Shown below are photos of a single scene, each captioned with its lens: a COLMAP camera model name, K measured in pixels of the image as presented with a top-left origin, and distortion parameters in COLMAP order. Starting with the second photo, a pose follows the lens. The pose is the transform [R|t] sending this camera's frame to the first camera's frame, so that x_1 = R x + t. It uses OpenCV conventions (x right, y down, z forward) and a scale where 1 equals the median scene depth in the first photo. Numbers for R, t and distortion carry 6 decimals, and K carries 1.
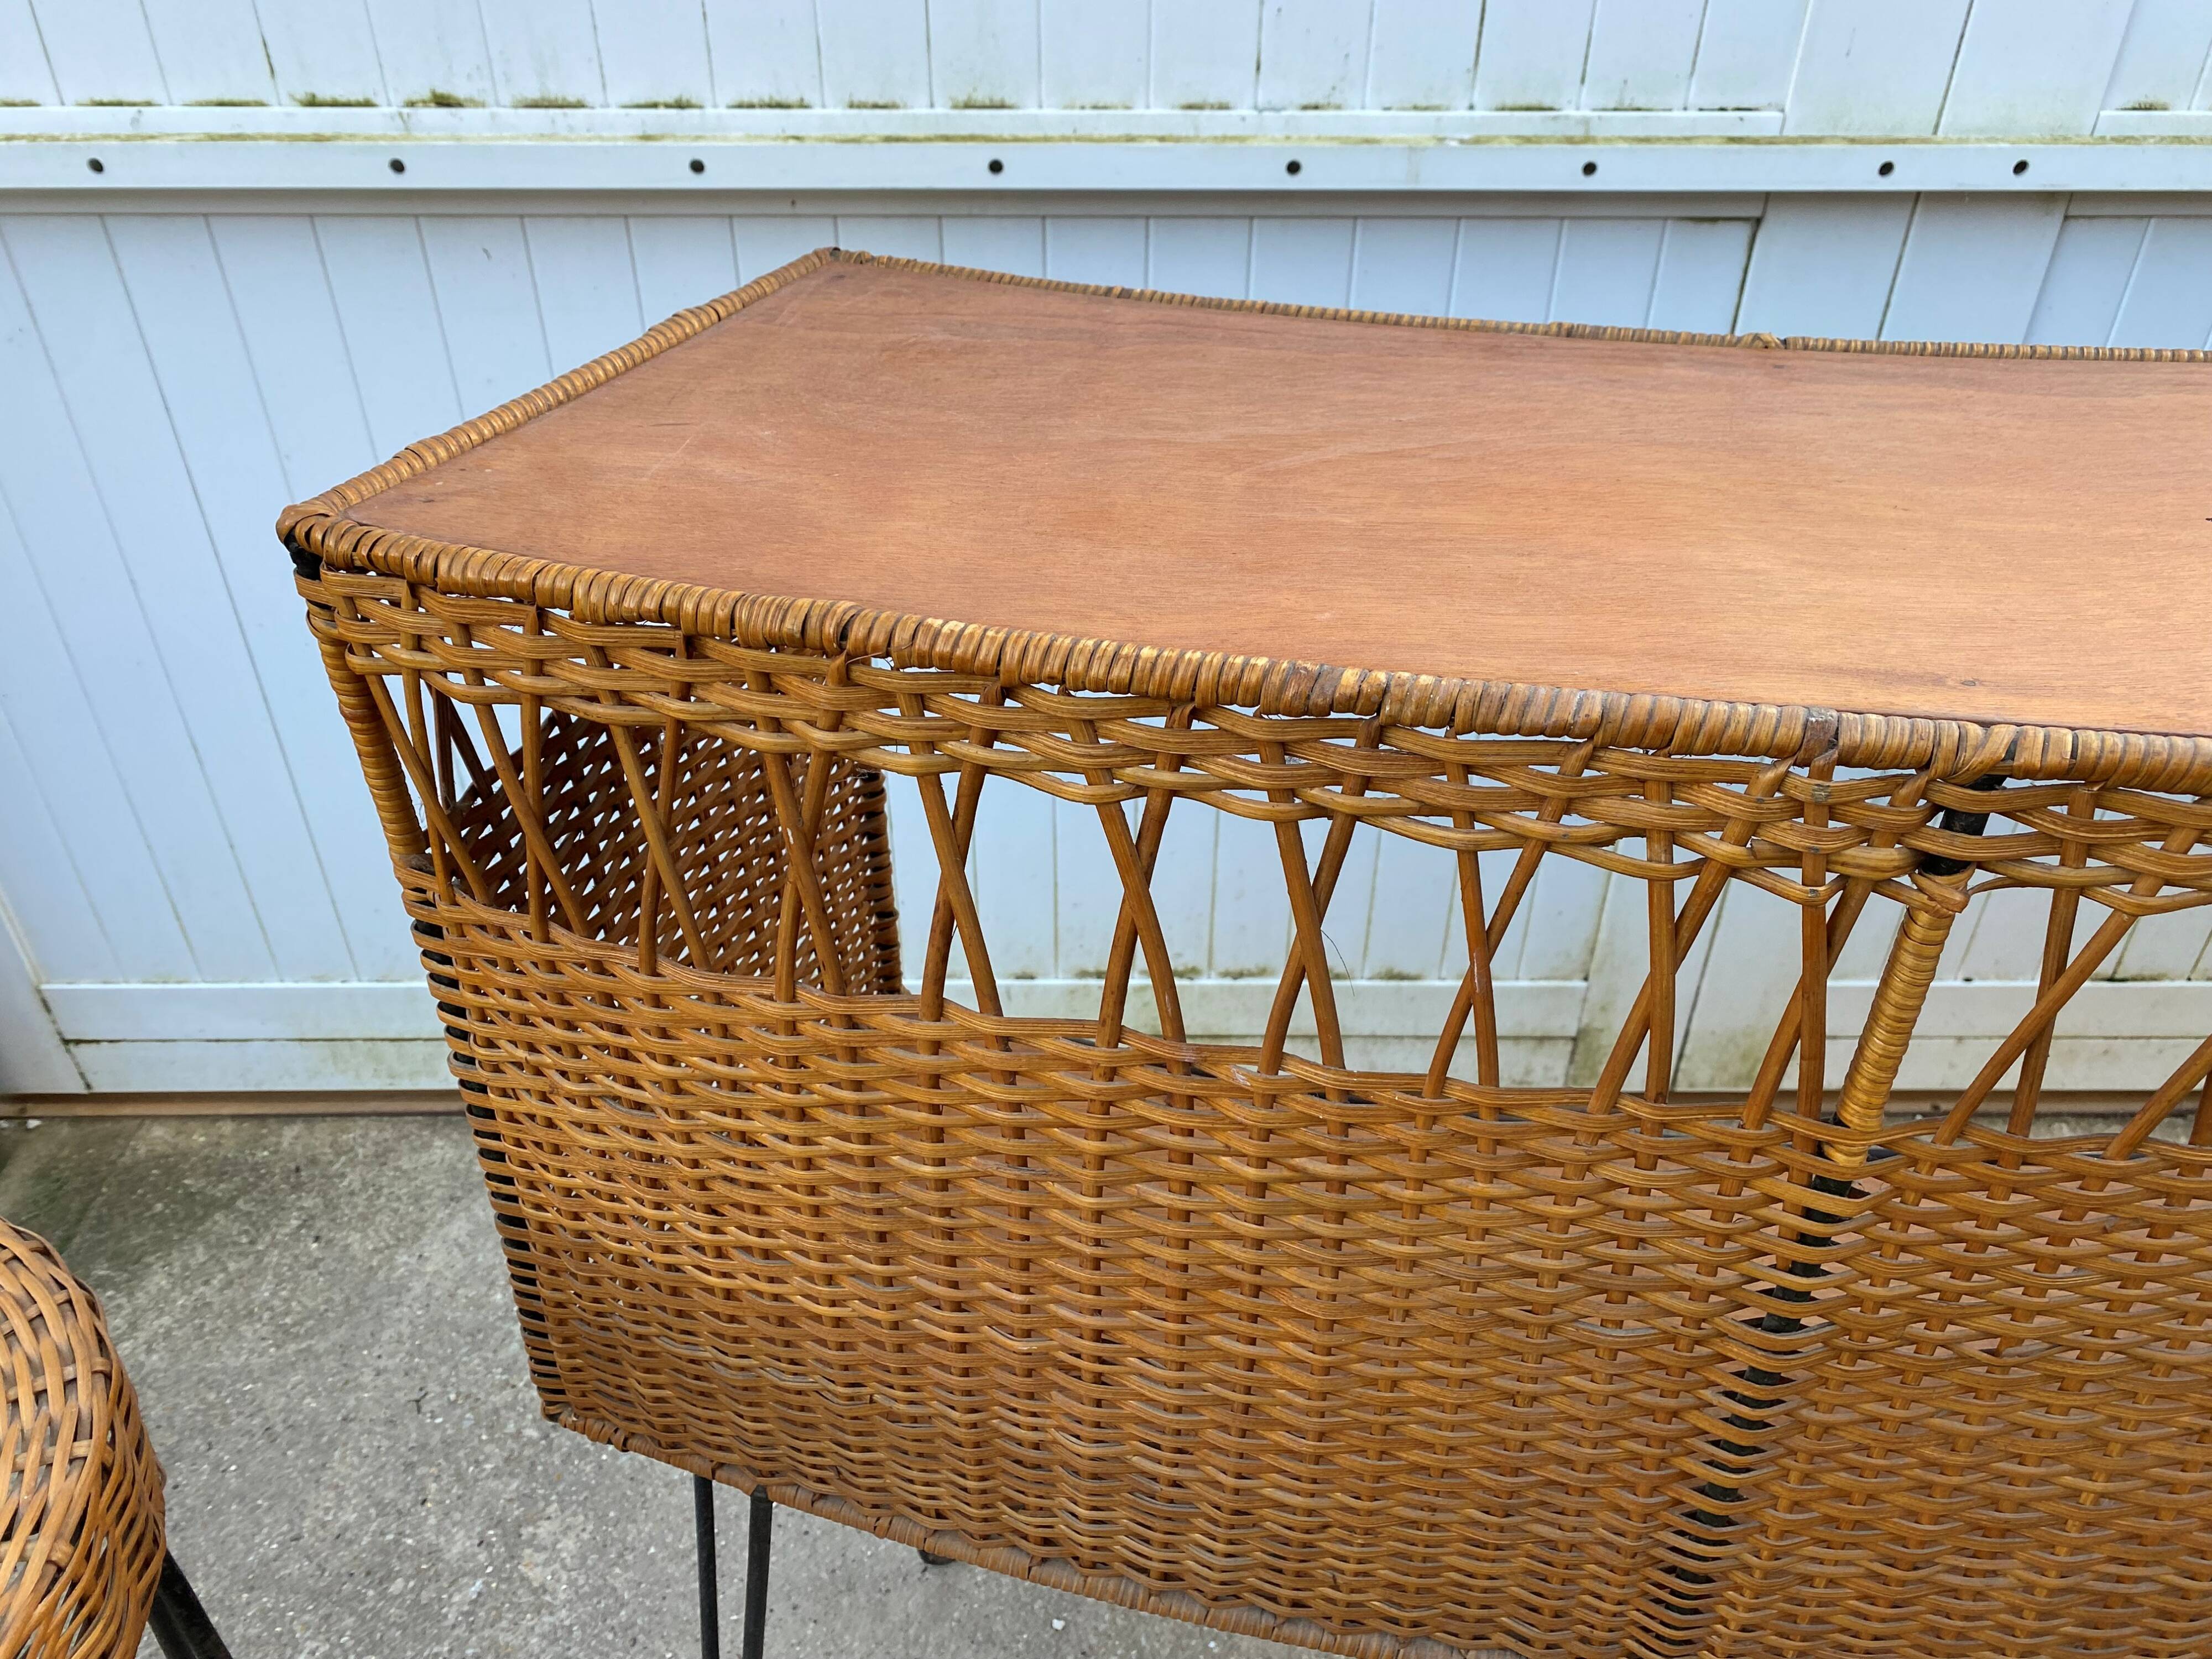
lens RADIAL K [[1675.8, 0, 1113.2], [0, 1675.8, 833.5], [0, 0, 1]] dist [0.010645, -0.003334]
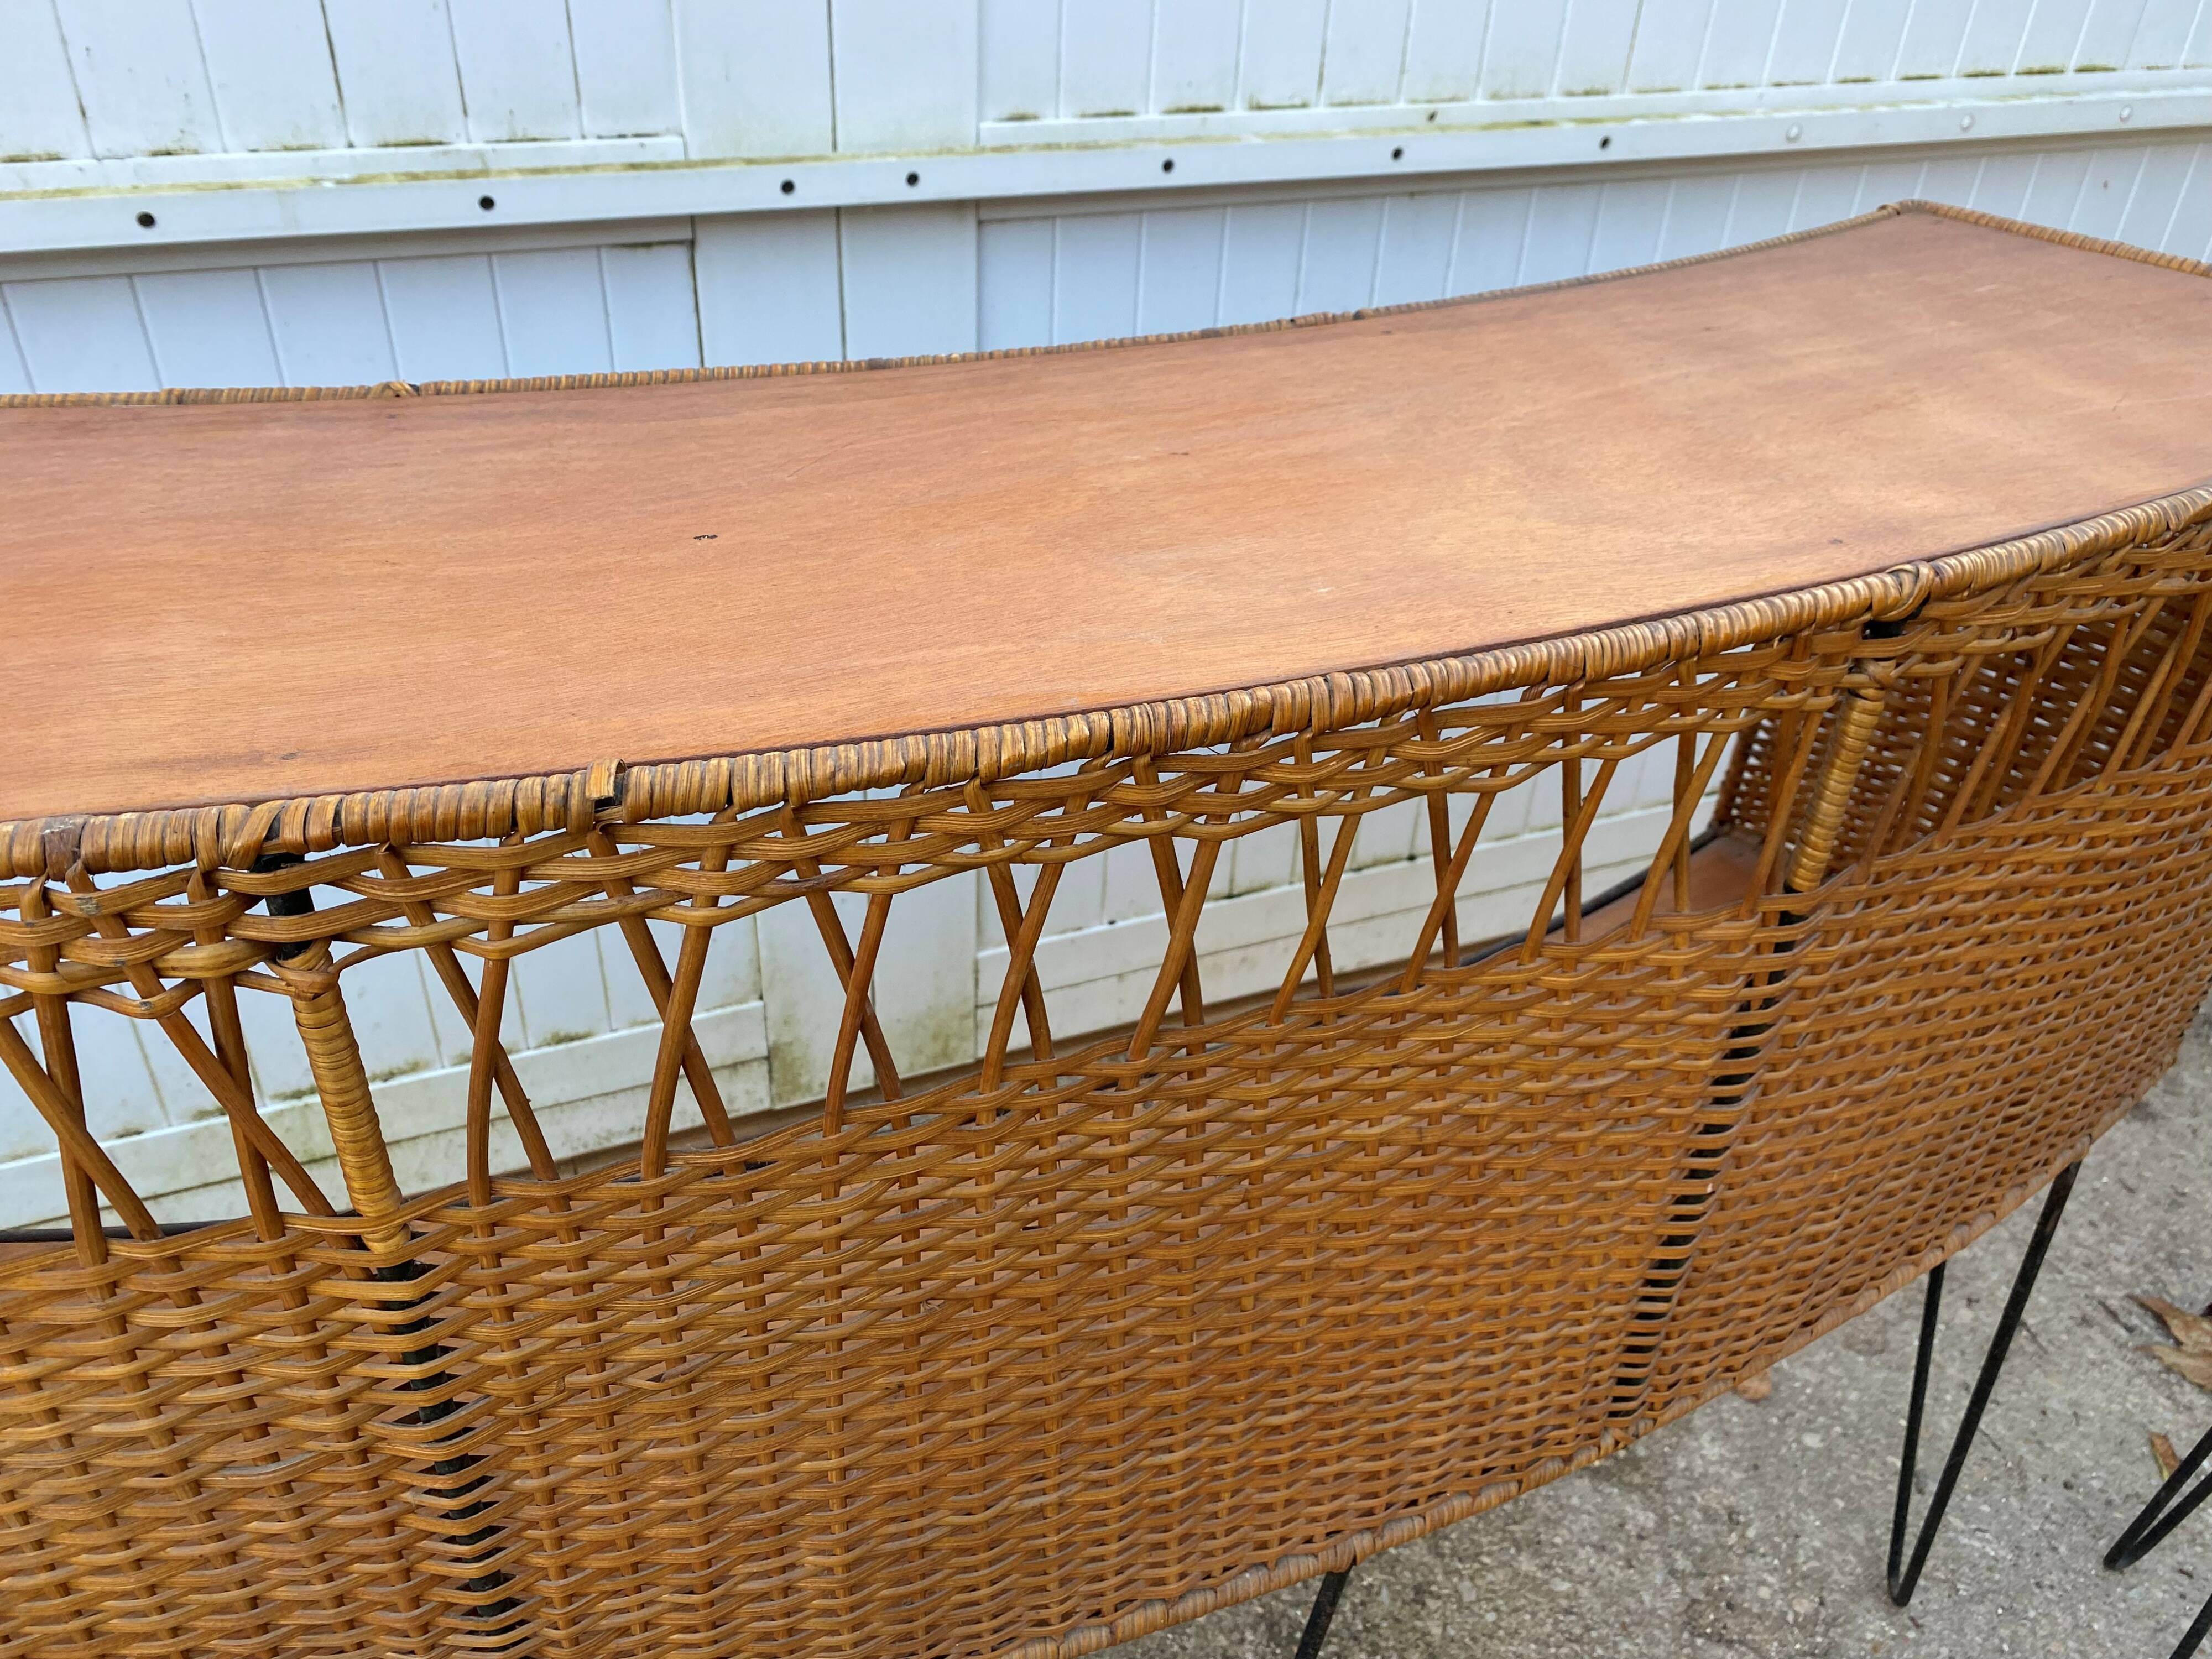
lens RADIAL K [[1678.2, 0, 1100.7], [0, 1678.2, 827.2], [0, 0, 1]] dist [0.006487, -0.000782]
pose [[0.928835, -0.179442, 0.324138, 0.233728], [0.182928, 0.982924, 0.019954, 0.006193], [-0.322184, 0.040761, 0.945799, -0.023118]]
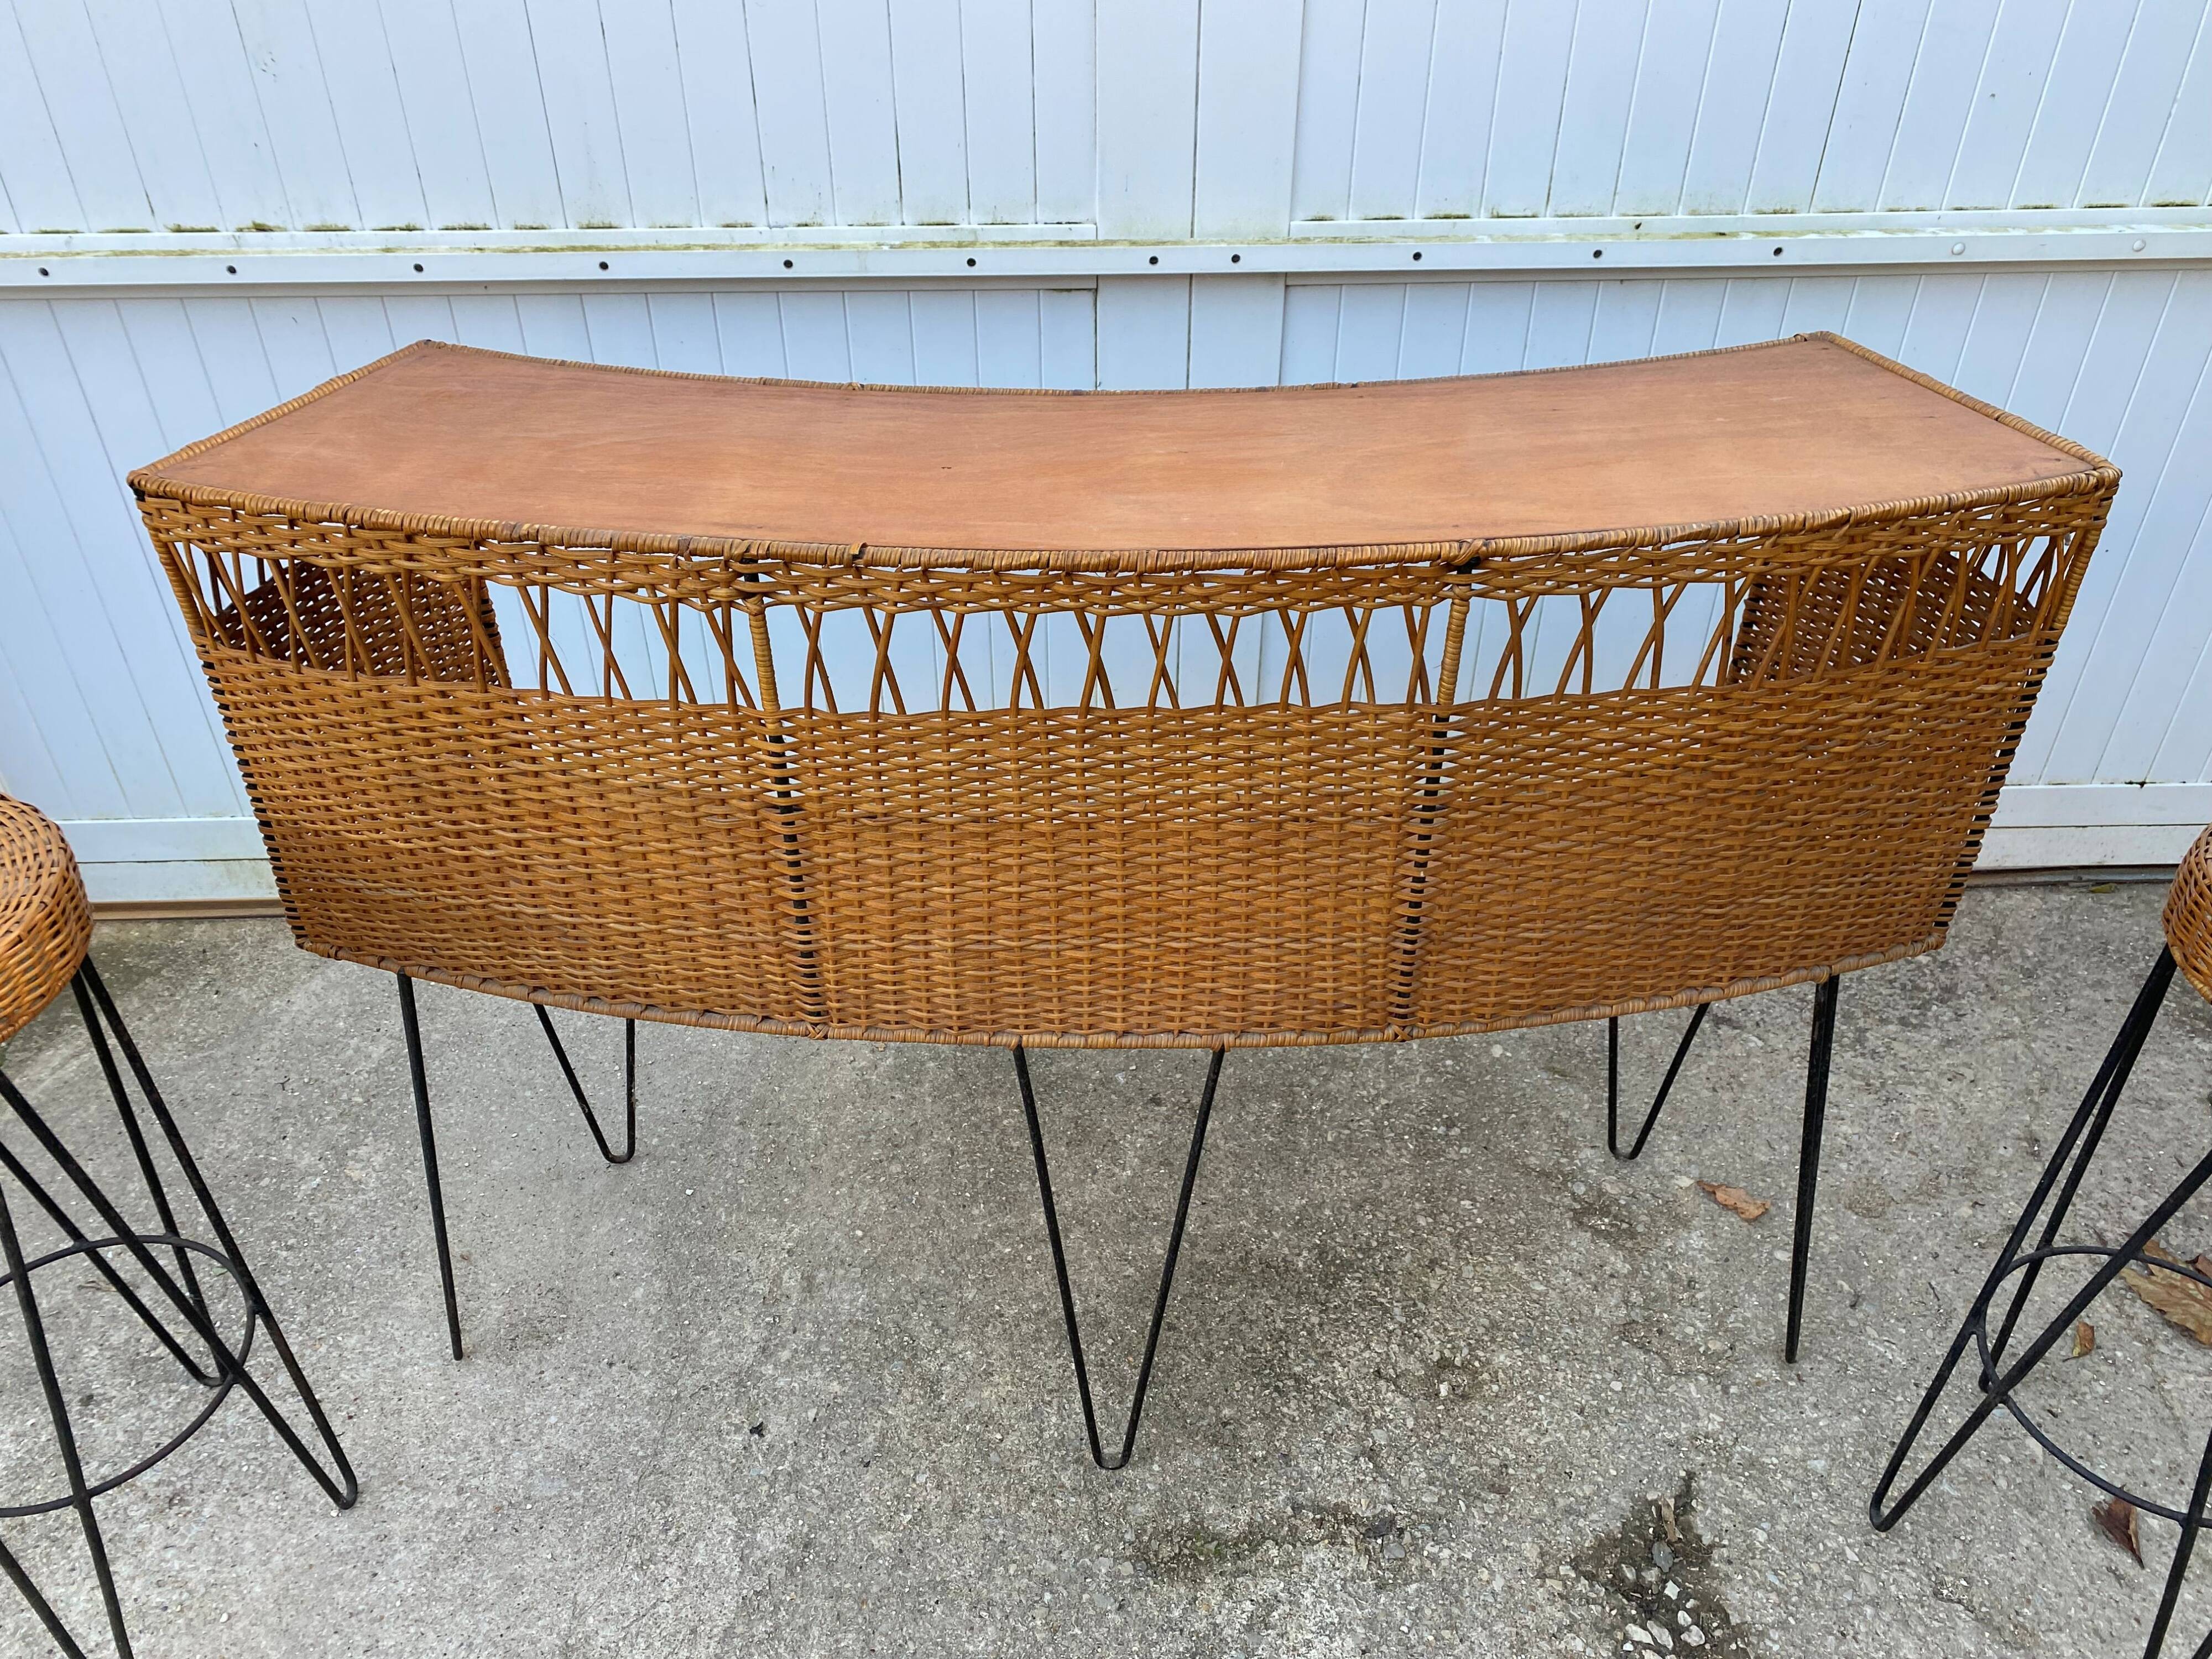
lens RADIAL K [[1667.6, 0, 1096.5], [0, 1667.6, 835.9], [0, 0, 1]] dist [0.013542, -0.000155]
pose [[0.999788, -0.017645, 0.010575, 0.378599], [0.017517, 0.999774, 0.012051, 0.142705], [-0.010786, -0.011864, 0.999871, -0.627552]]
